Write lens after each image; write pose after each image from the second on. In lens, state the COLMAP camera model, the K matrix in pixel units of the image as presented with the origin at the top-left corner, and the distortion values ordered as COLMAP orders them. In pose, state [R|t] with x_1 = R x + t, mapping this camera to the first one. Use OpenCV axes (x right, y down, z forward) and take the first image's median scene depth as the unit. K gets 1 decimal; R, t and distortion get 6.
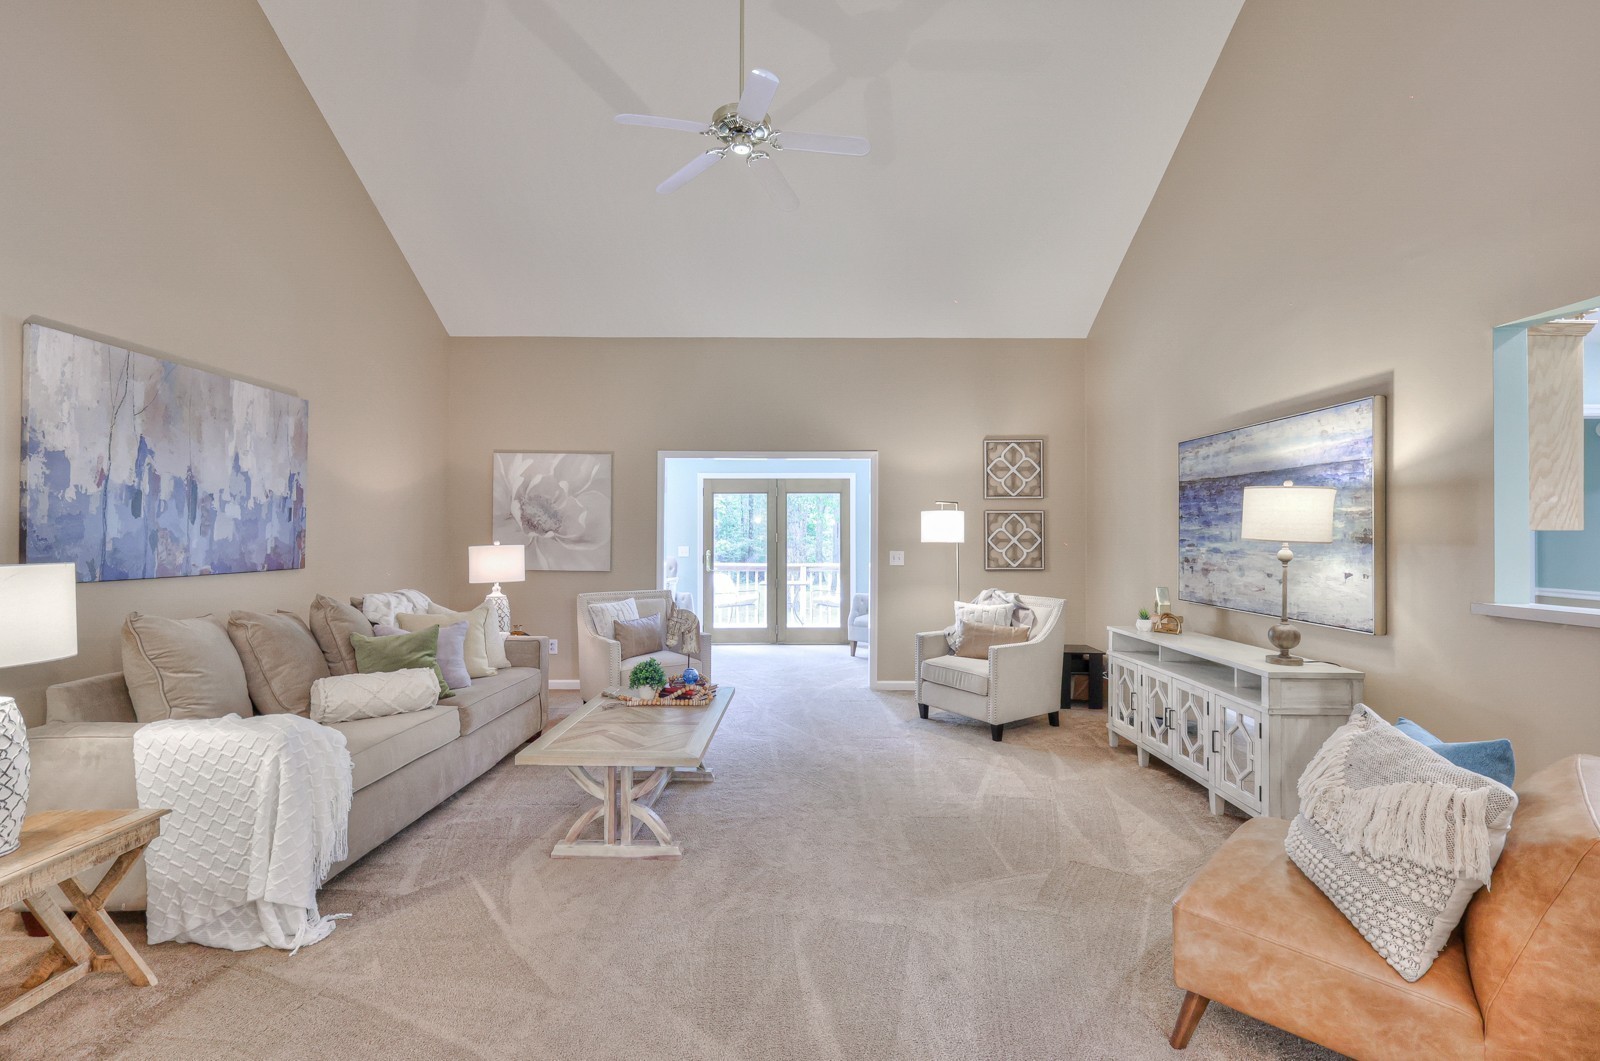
lens RADIAL K [[700.6, 0, 803.3], [0, 700.6, 524.7], [0, 0, 1]] dist [0.009729, -0.000660]
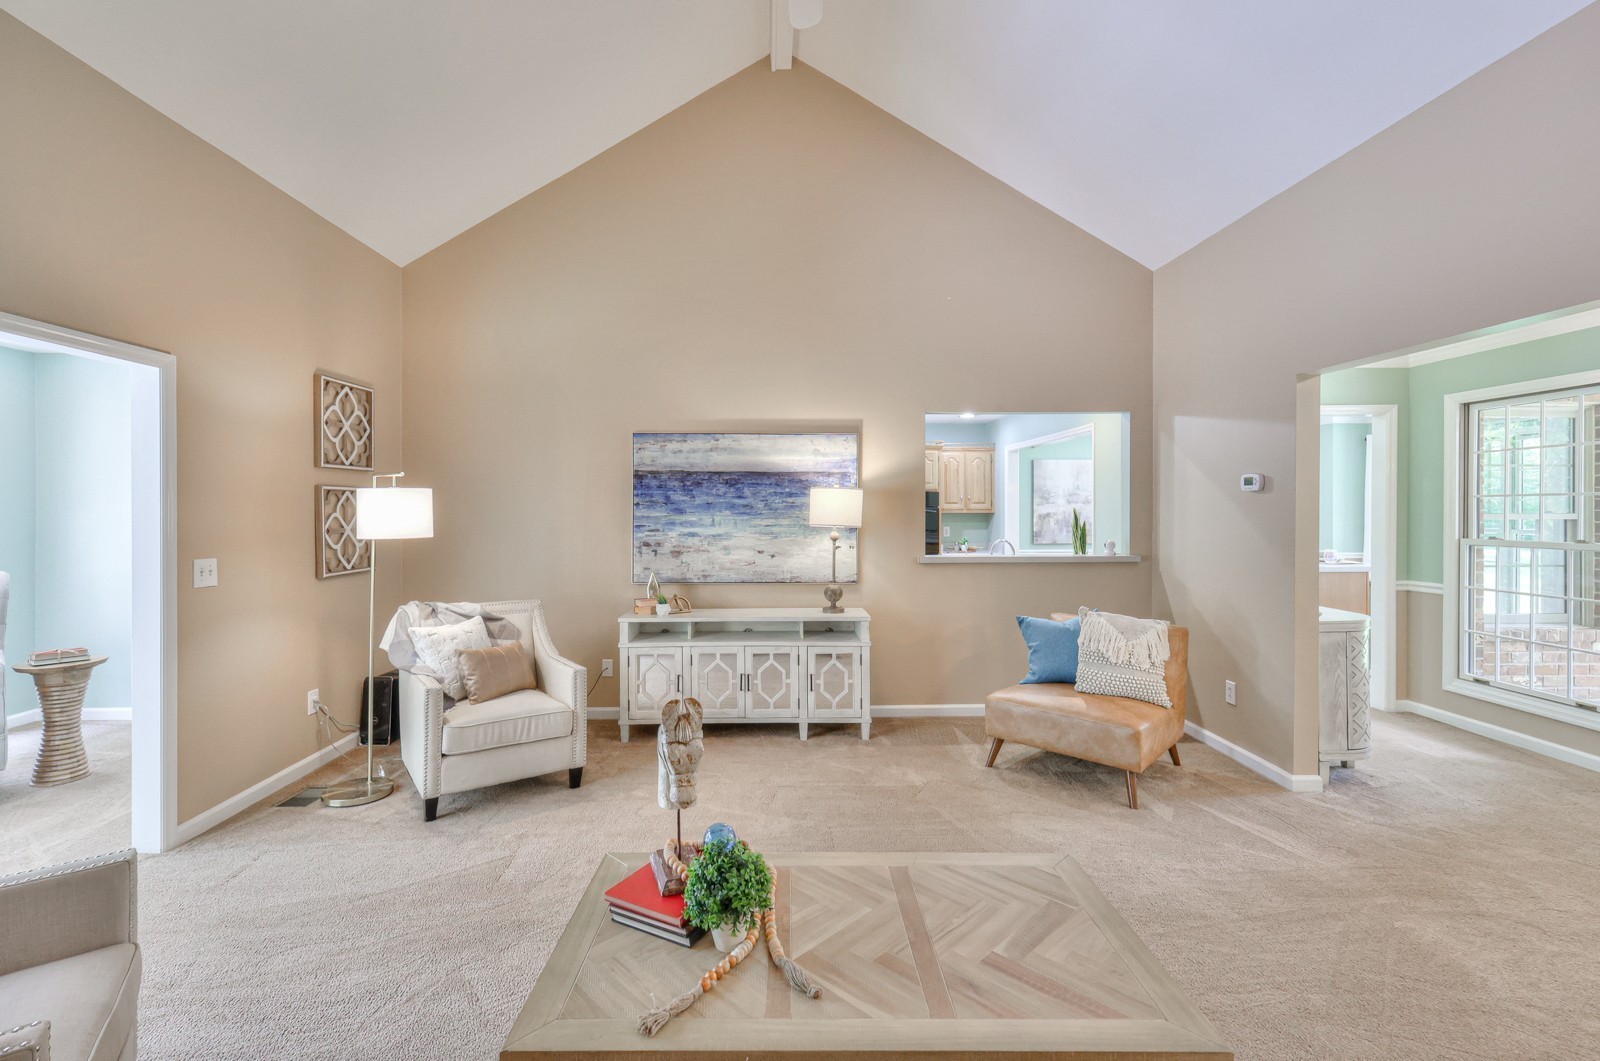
lens RADIAL K [[700.6, 0, 793.5], [0, 700.6, 510.7], [0, 0, 1]] dist [0.009729, -0.000660]
pose [[-0.006667, -0.002757, 0.999974, -0.573270], [-0.015243, 0.999880, 0.002655, -0.007955], [-0.999862, -0.015225, -0.006709, 0.860759]]
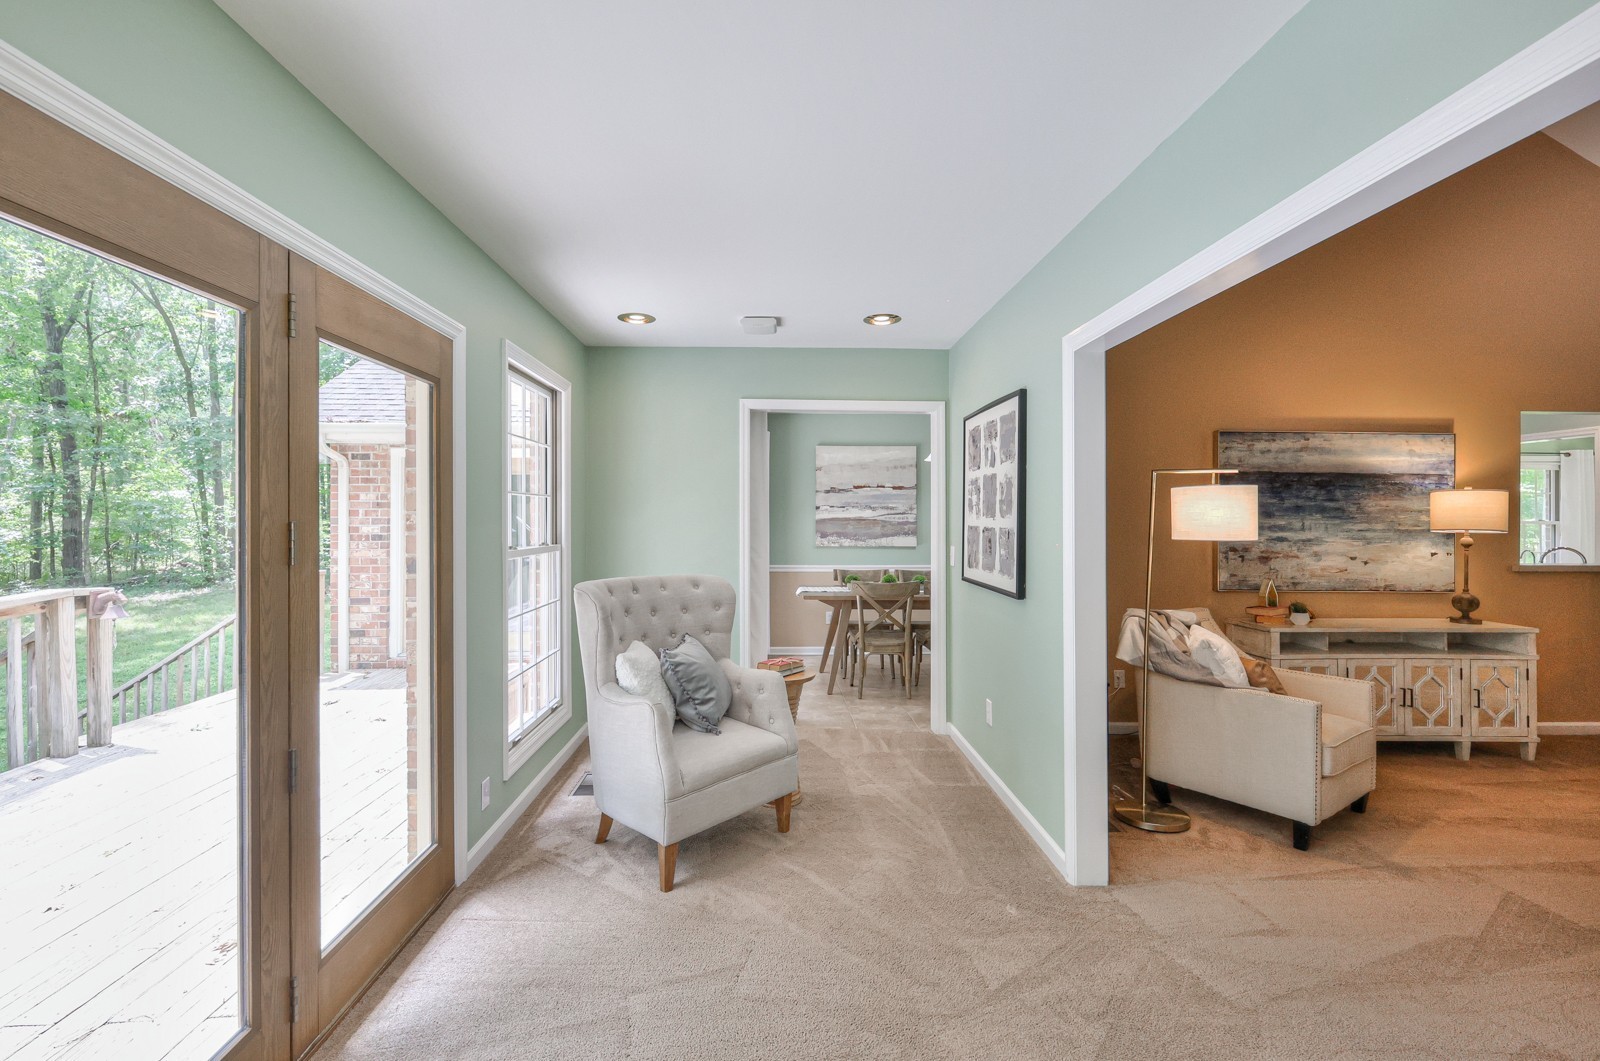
lens RADIAL K [[700.6, 0, 803.7], [0, 700.6, 518.9], [0, 0, 1]] dist [0.009729, -0.000660]
pose [[-0.012645, -0.004042, 0.999912, -0.501664], [-0.021203, 0.999768, 0.003774, 0.017042], [-0.999695, -0.021153, -0.012728, 1.790468]]
